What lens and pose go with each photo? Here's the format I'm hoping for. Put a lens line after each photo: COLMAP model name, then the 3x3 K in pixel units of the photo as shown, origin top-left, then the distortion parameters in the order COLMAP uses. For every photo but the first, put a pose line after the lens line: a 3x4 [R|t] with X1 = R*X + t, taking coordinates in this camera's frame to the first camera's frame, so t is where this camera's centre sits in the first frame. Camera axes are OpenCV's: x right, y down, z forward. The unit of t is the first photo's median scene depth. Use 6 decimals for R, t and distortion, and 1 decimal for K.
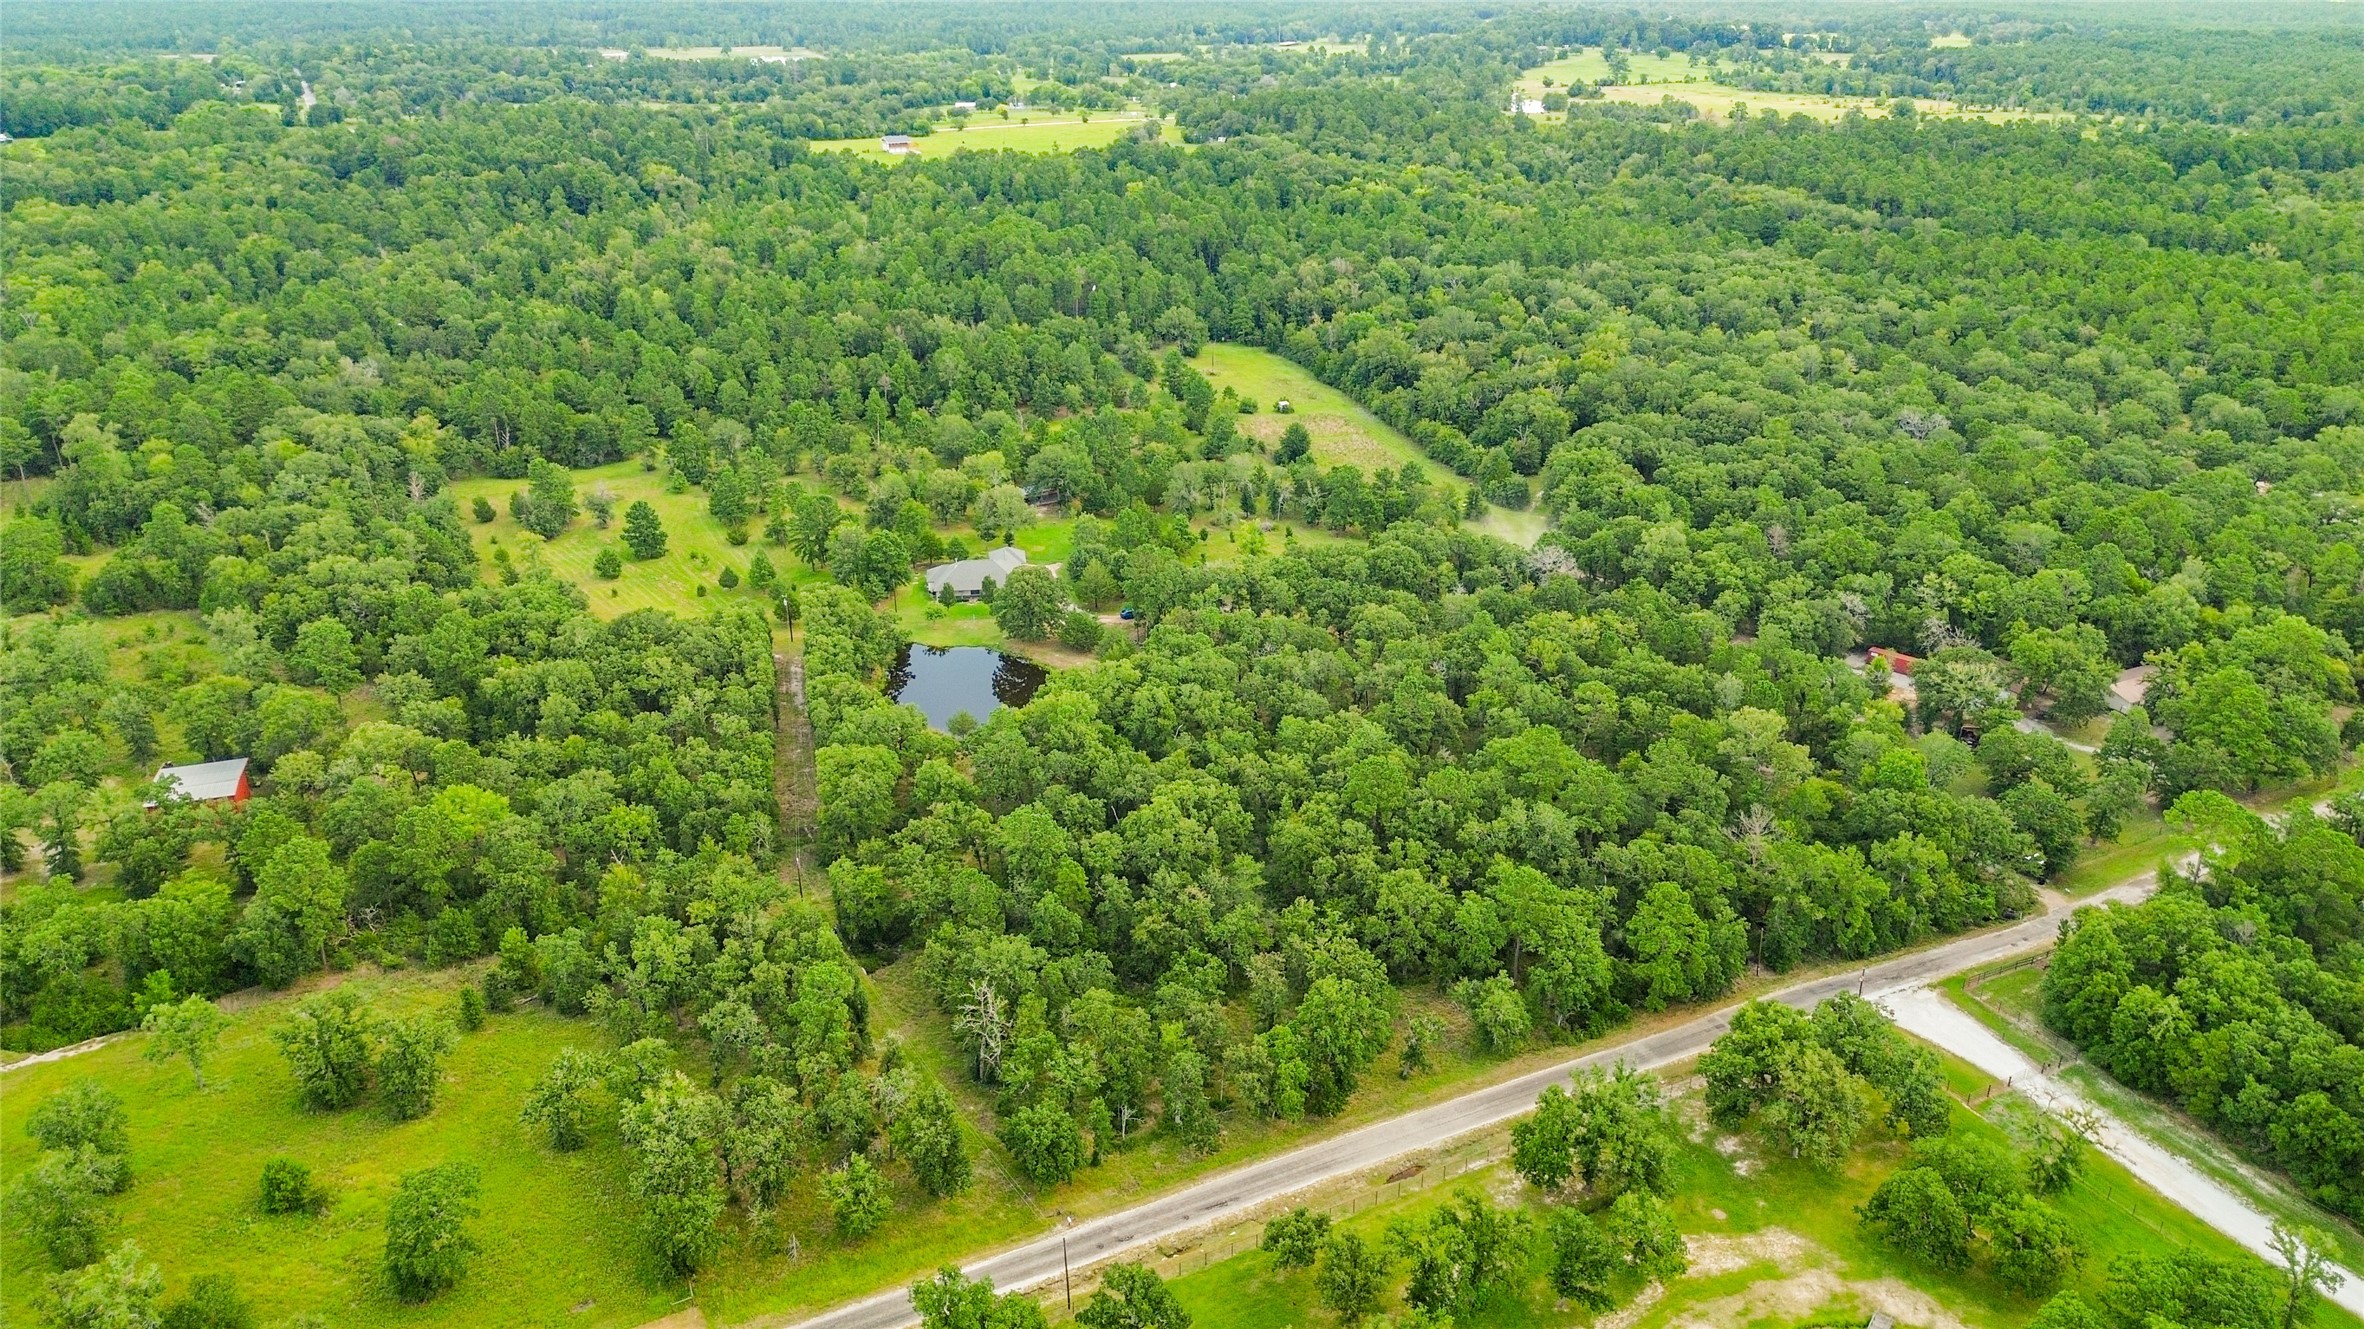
lens RADIAL K [[1674.5, 0, 1178.9], [0, 1674.5, 685.6], [0, 0, 1]] dist [0.065563, -0.051790]
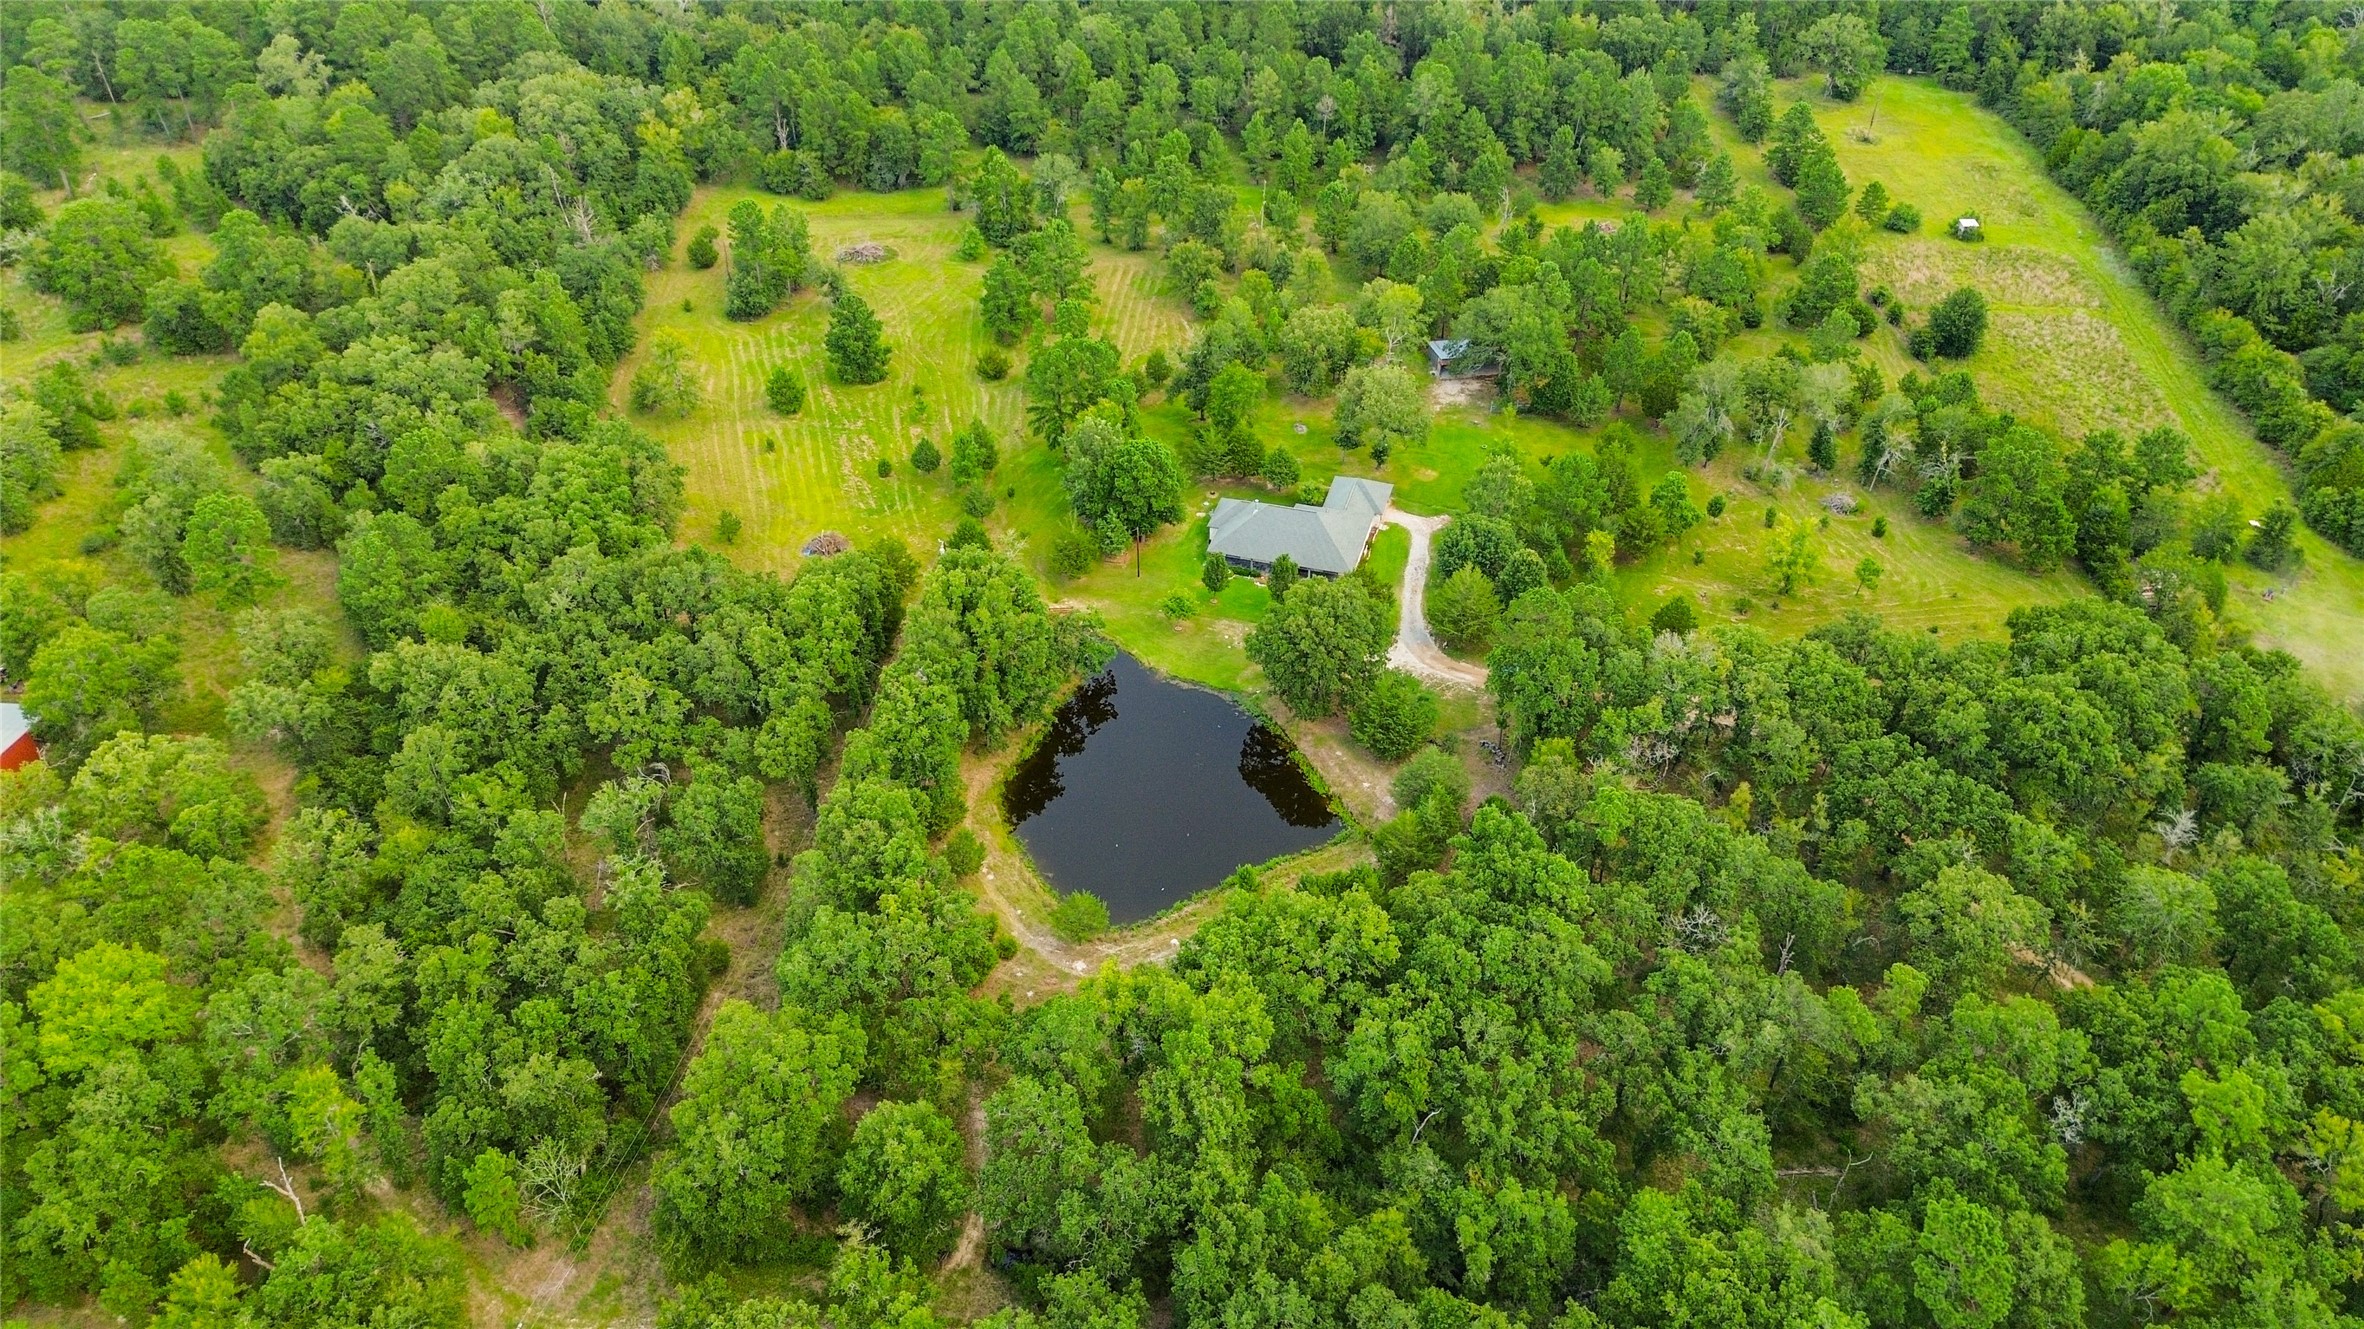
lens RADIAL K [[1674.5, 0, 1172.4], [0, 1674.5, 662.5], [0, 0, 1]] dist [0.065563, -0.051790]
pose [[0.917510, 0.243899, -0.314147, 0.031951], [-0.169069, 0.954152, 0.247000, -0.125329], [0.359987, -0.173512, 0.916680, 0.329883]]
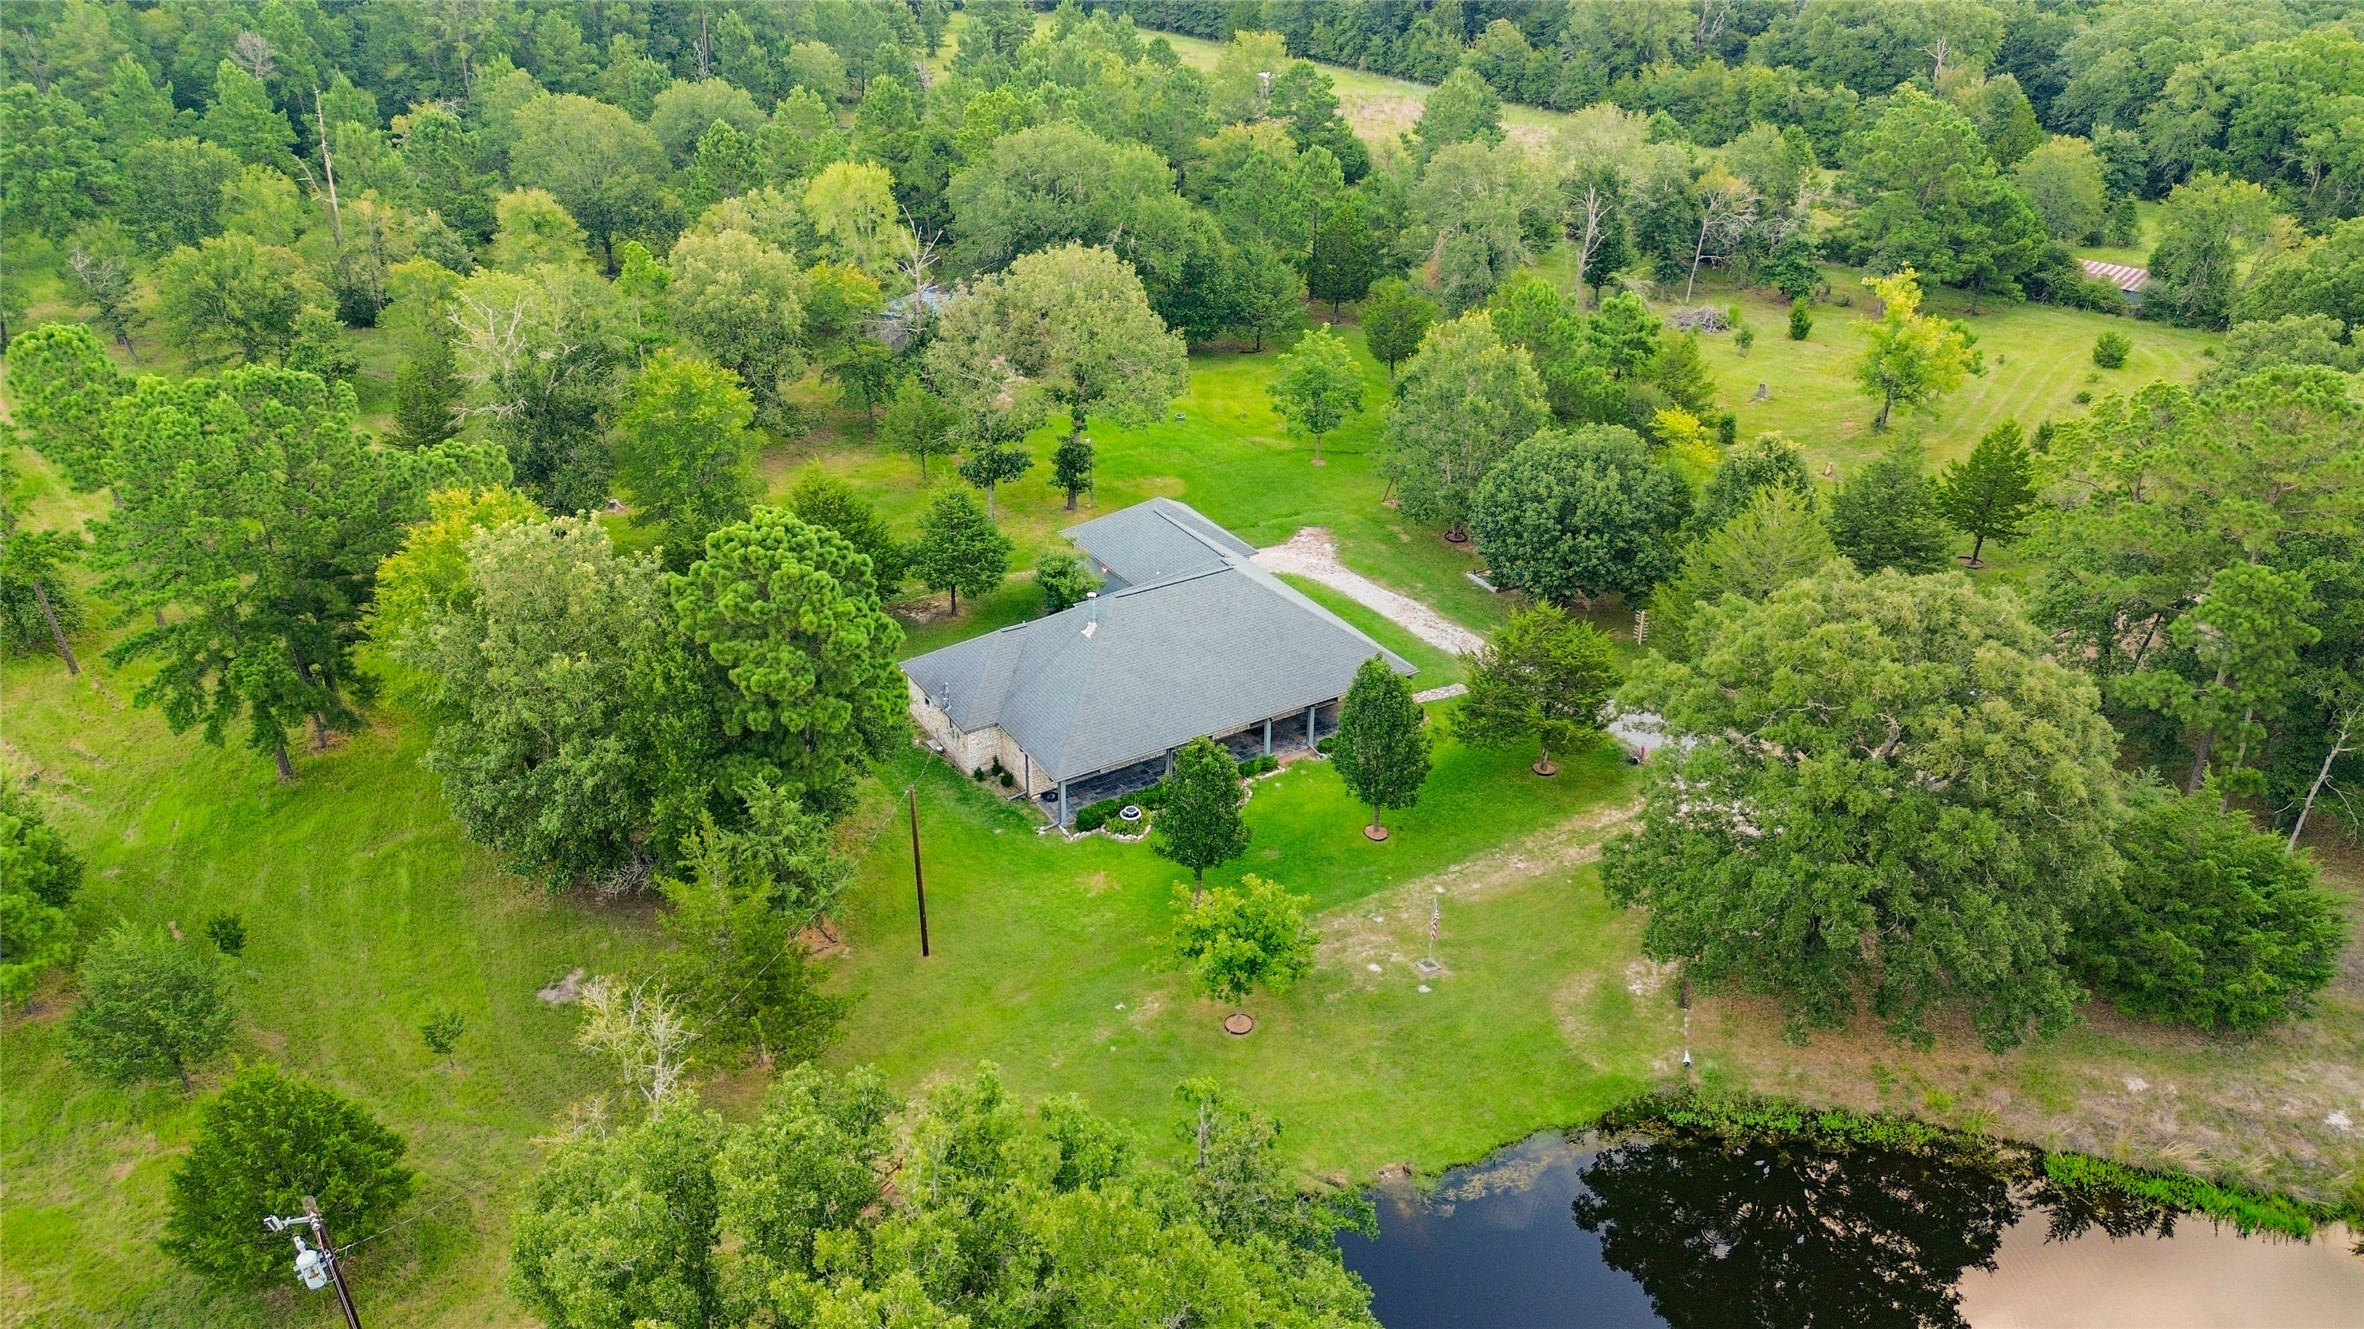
lens RADIAL K [[1674.5, 0, 1192.0], [0, 1674.5, 663.4], [0, 0, 1]] dist [0.065563, -0.051790]
pose [[0.912125, -0.186637, 0.364959, -0.151213], [0.163566, 0.982097, 0.093442, -0.064764], [-0.375865, -0.025536, 0.926322, 0.619233]]
